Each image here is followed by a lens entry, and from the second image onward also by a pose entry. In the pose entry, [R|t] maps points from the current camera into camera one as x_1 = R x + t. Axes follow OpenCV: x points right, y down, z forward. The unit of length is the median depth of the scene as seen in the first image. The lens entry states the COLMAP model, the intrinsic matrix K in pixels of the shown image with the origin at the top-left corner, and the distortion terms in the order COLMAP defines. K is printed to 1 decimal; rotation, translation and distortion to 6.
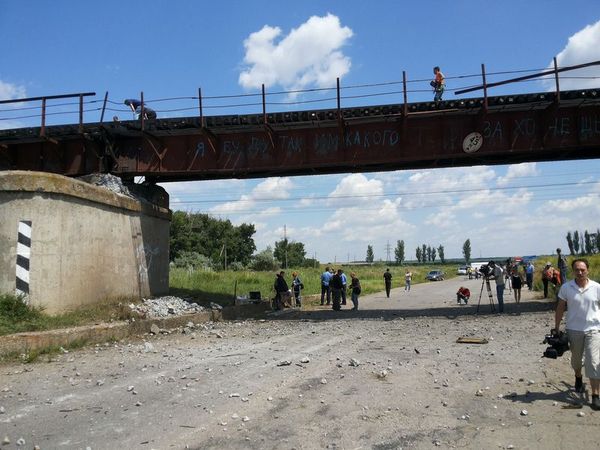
lens RADIAL K [[510.8, 0, 281.3], [0, 510.8, 226.6], [0, 0, 1]] dist [-0.009534, -0.011727]
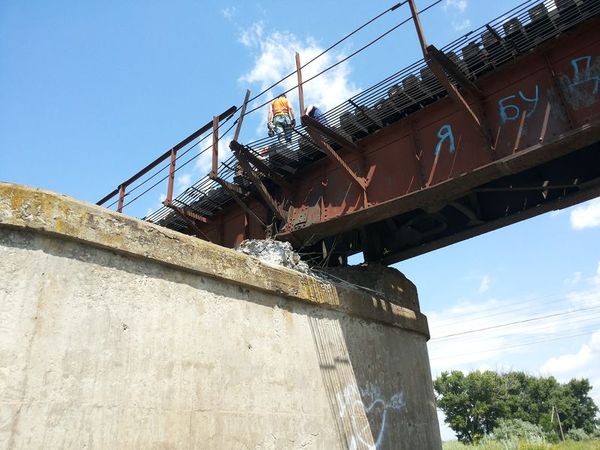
lens RADIAL K [[510.8, 0, 281.3], [0, 510.8, 226.6], [0, 0, 1]] dist [-0.009534, -0.011727]
pose [[0.835812, -0.244427, -0.491603, -0.077838], [0.076711, 0.938636, -0.336272, 0.049002], [0.543630, 0.243349, 0.803273, 0.579917]]
